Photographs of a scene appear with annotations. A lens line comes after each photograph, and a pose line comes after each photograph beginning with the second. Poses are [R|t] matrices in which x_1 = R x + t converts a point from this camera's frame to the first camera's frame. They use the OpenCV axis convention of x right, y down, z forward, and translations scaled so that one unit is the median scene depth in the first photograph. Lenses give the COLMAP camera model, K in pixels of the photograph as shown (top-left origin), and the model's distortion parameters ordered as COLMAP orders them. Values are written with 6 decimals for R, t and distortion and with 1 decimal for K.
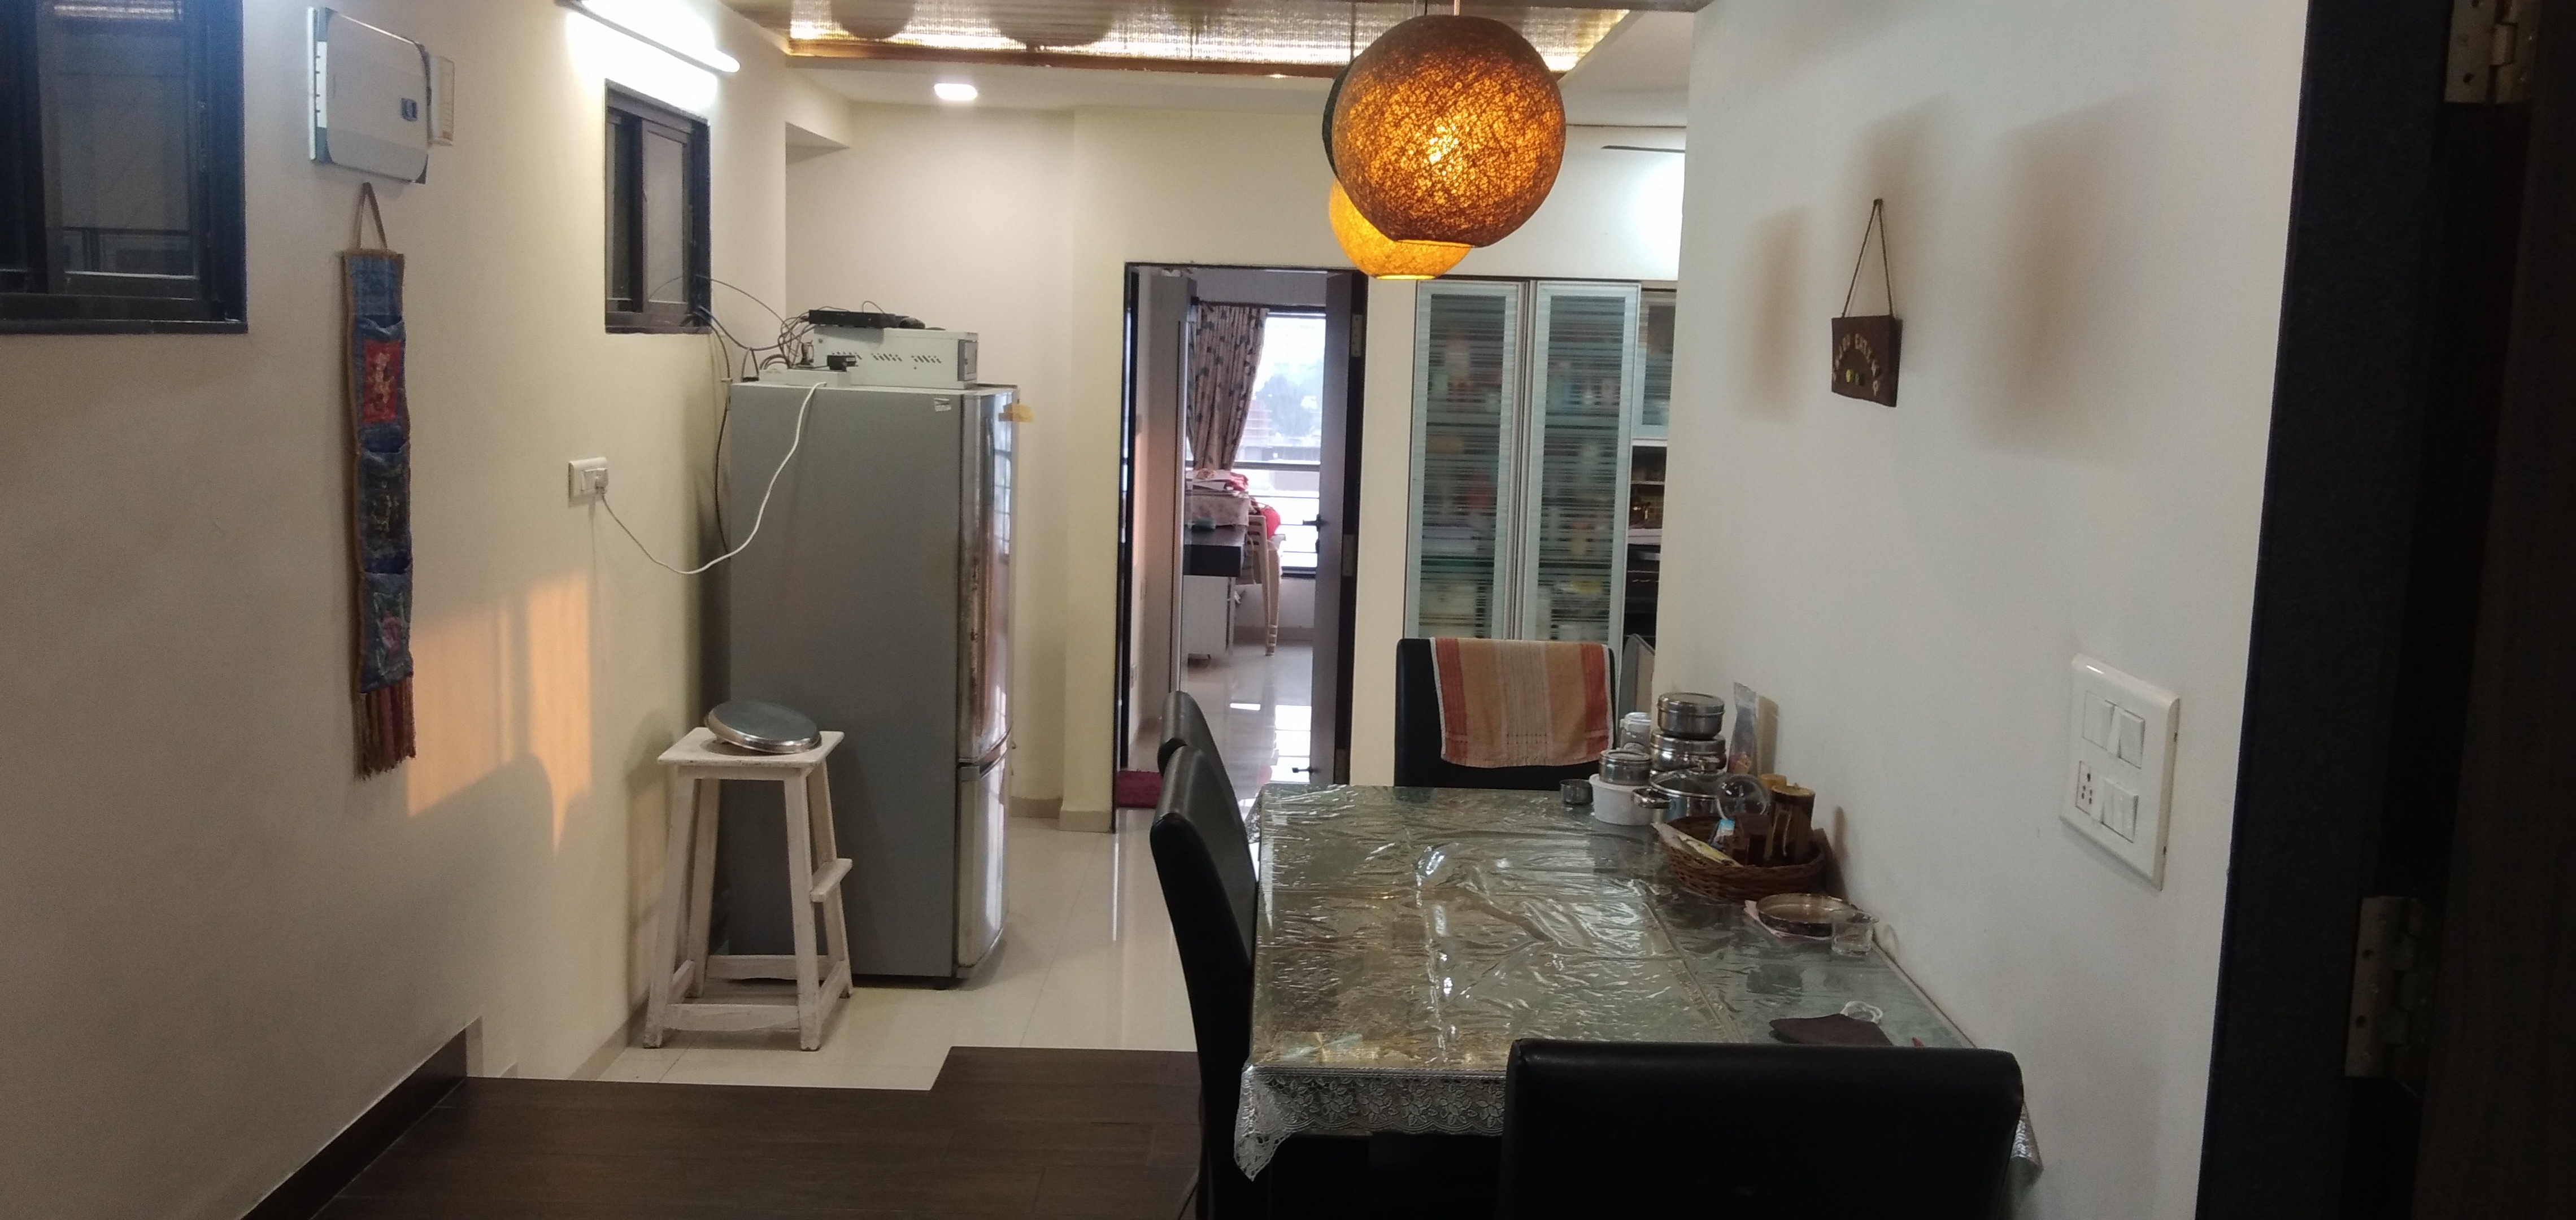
lens RADIAL K [[2039.1, 0, 1287.5], [0, 2039.1, 604.8], [0, 0, 1]] dist [0.105579, -0.004413]
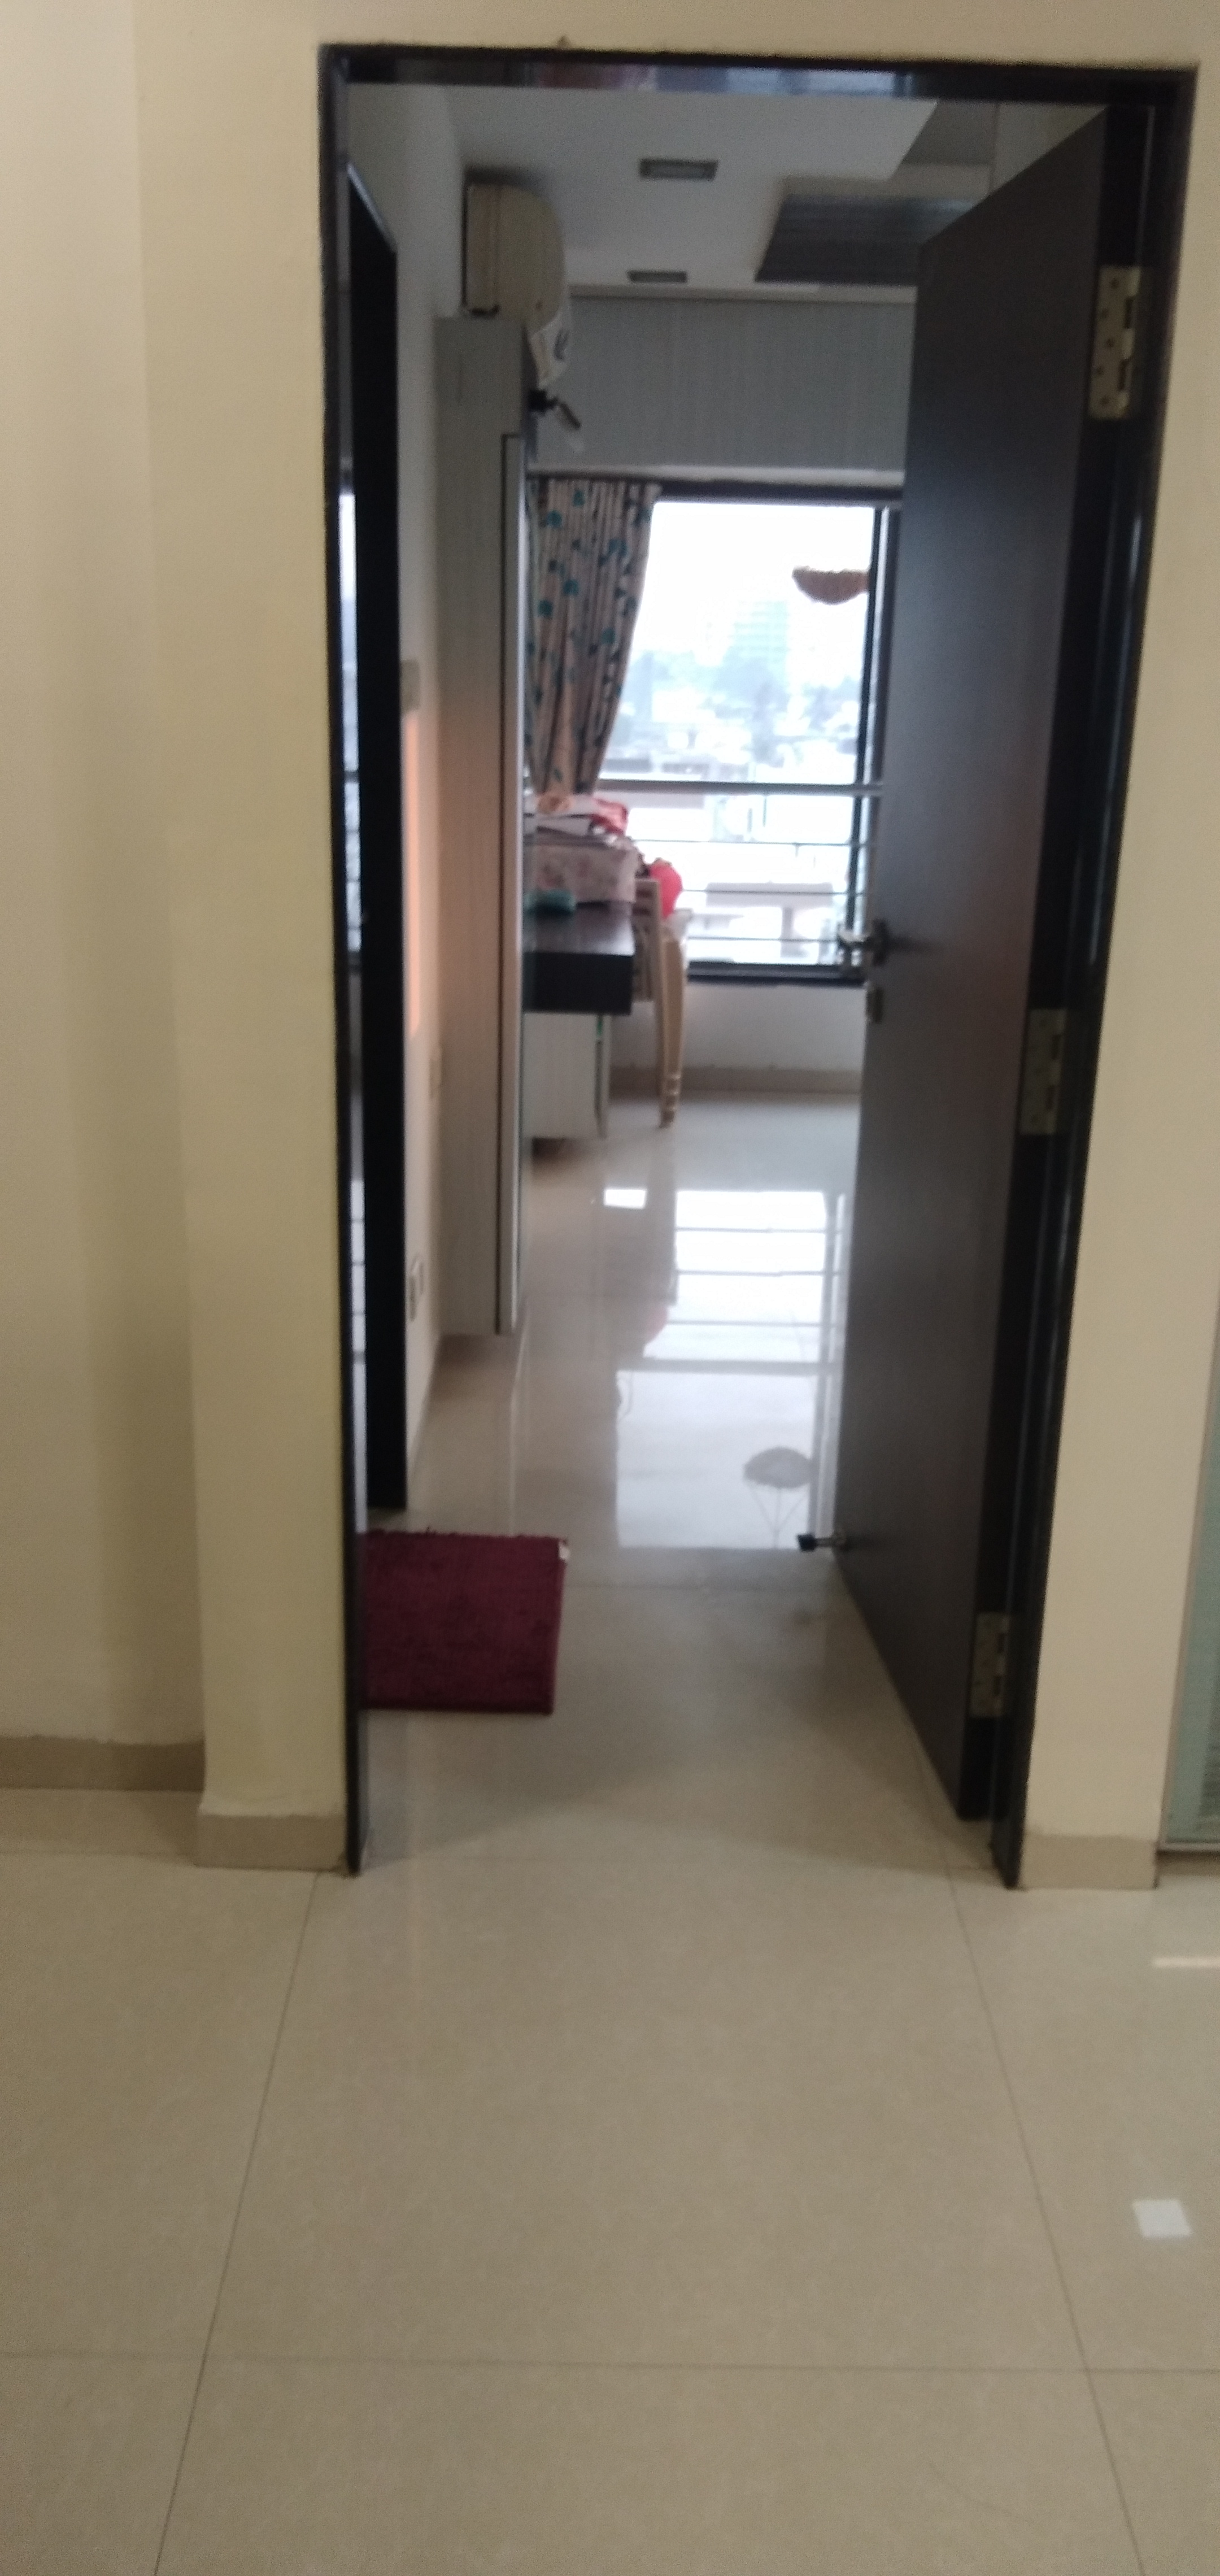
lens RADIAL K [[2039.1, 0, 616.5], [0, 2039.1, 1294.0], [0, 0, 1]] dist [0.105579, -0.004413]
pose [[0.999882, -0.015327, 0.000600, -0.025487], [0.014994, 0.984895, 0.172501, -0.029027], [-0.003235, -0.172471, 0.985009, 0.435814]]
